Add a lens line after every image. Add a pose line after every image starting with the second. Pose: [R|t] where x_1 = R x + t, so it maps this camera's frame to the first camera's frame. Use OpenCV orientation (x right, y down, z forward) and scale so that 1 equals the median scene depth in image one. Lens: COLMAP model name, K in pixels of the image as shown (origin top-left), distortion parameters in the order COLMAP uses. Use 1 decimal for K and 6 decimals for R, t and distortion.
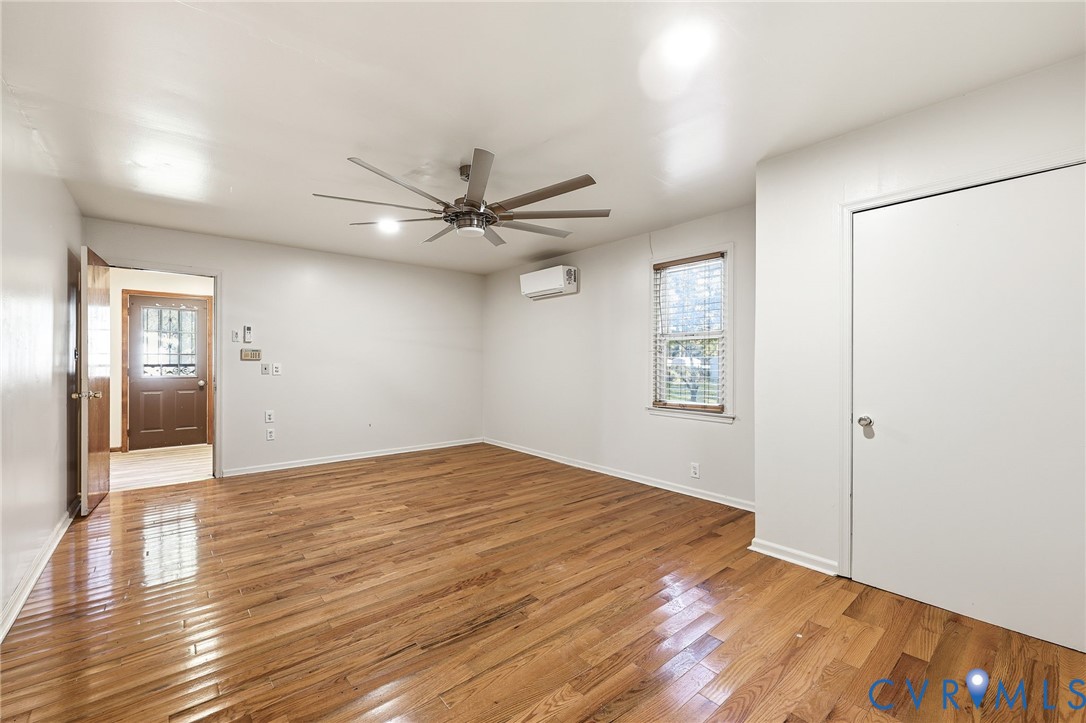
lens RADIAL K [[443.1, 0, 539.9], [0, 443.1, 363.6], [0, 0, 1]] dist [-0.001192, -0.000095]
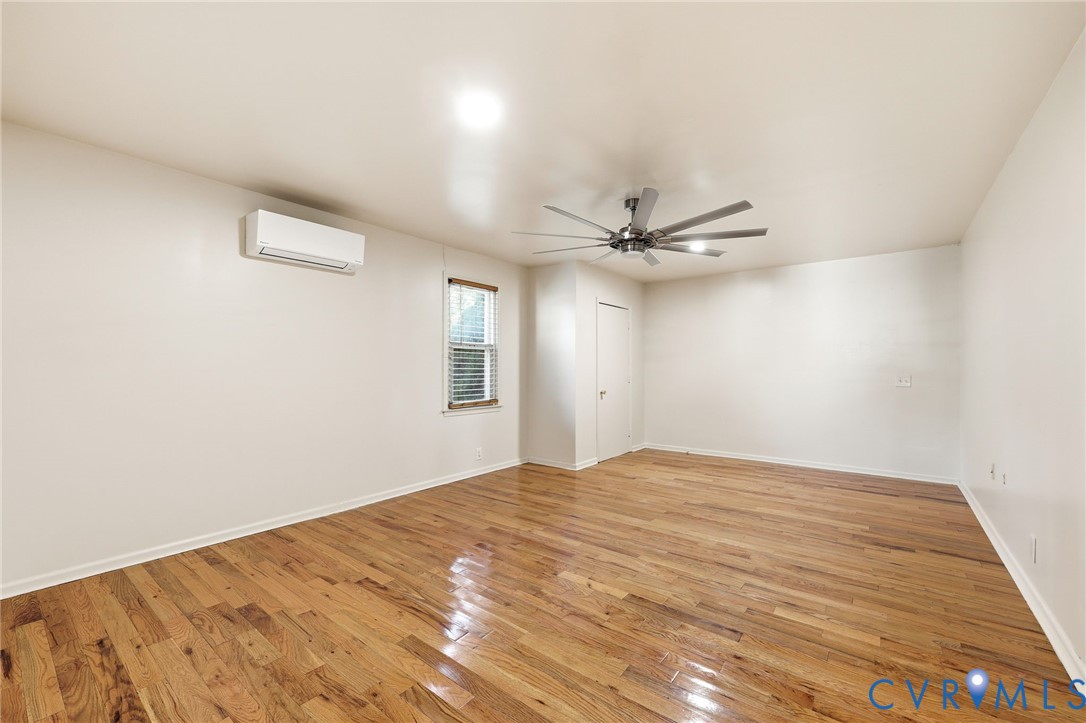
lens RADIAL K [[443.1, 0, 539.9], [0, 443.1, 363.6], [0, 0, 1]] dist [-0.001192, -0.000095]
pose [[-0.202384, 0.007462, 0.979278, -1.091658], [0.003804, 0.999969, -0.006834, -0.005704], [-0.979299, 0.002342, -0.202406, 1.300312]]
